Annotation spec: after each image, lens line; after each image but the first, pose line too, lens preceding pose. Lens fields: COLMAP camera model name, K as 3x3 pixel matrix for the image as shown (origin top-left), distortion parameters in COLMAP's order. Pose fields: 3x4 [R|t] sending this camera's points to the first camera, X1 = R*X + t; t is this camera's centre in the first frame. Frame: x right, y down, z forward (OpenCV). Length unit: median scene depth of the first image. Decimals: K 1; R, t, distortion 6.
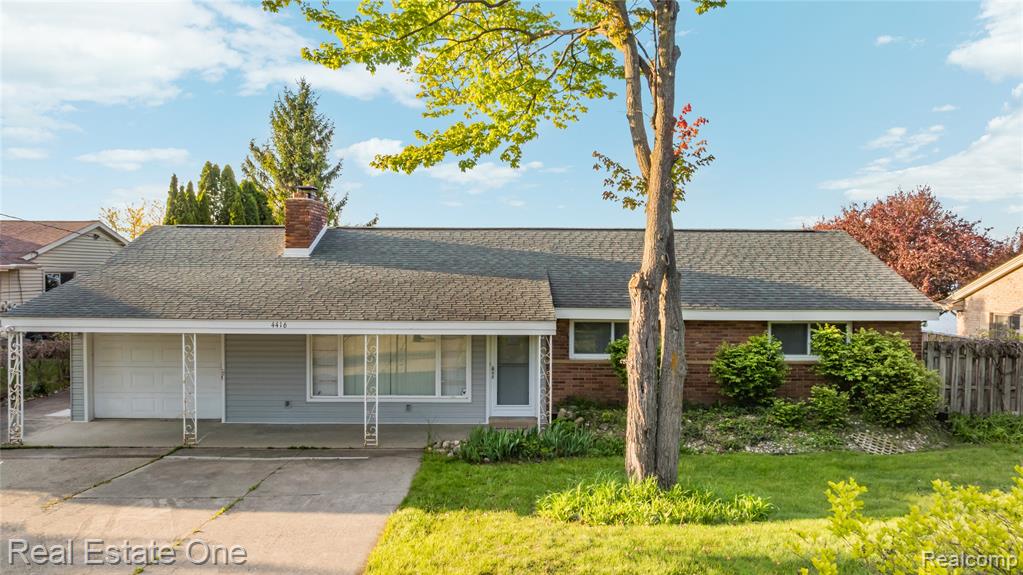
lens RADIAL K [[713.3, 0, 511.5], [0, 713.3, 287.5], [0, 0, 1]] dist [-0.033940, 0.027699]
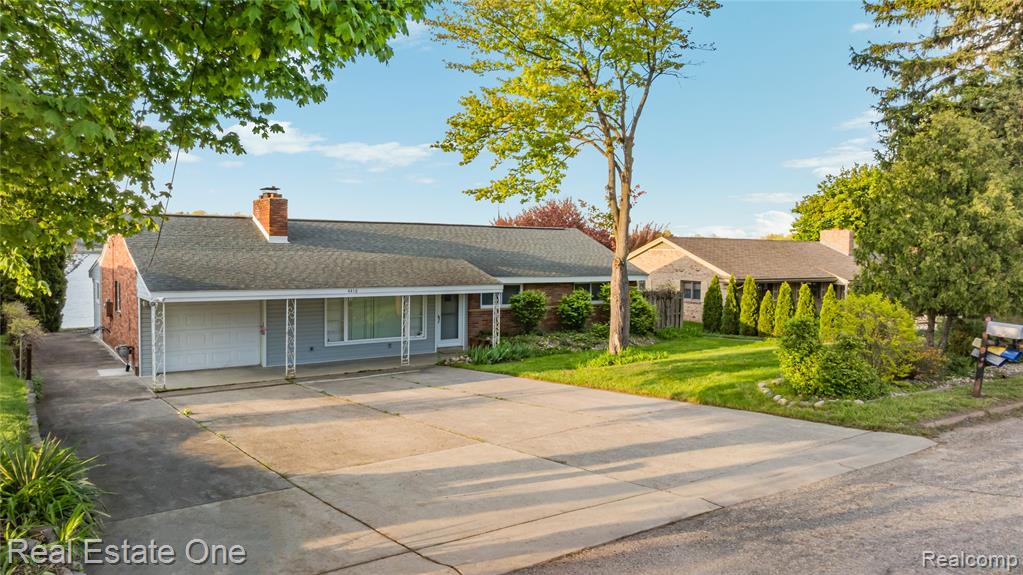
lens RADIAL K [[713.3, 0, 511.5], [0, 713.3, 287.5], [0, 0, 1]] dist [-0.033940, 0.027699]
pose [[0.821763, -0.026478, 0.569214, -0.812094], [0.003363, 0.999128, 0.041621, -0.015709], [-0.569820, -0.032288, 0.821135, -0.388275]]
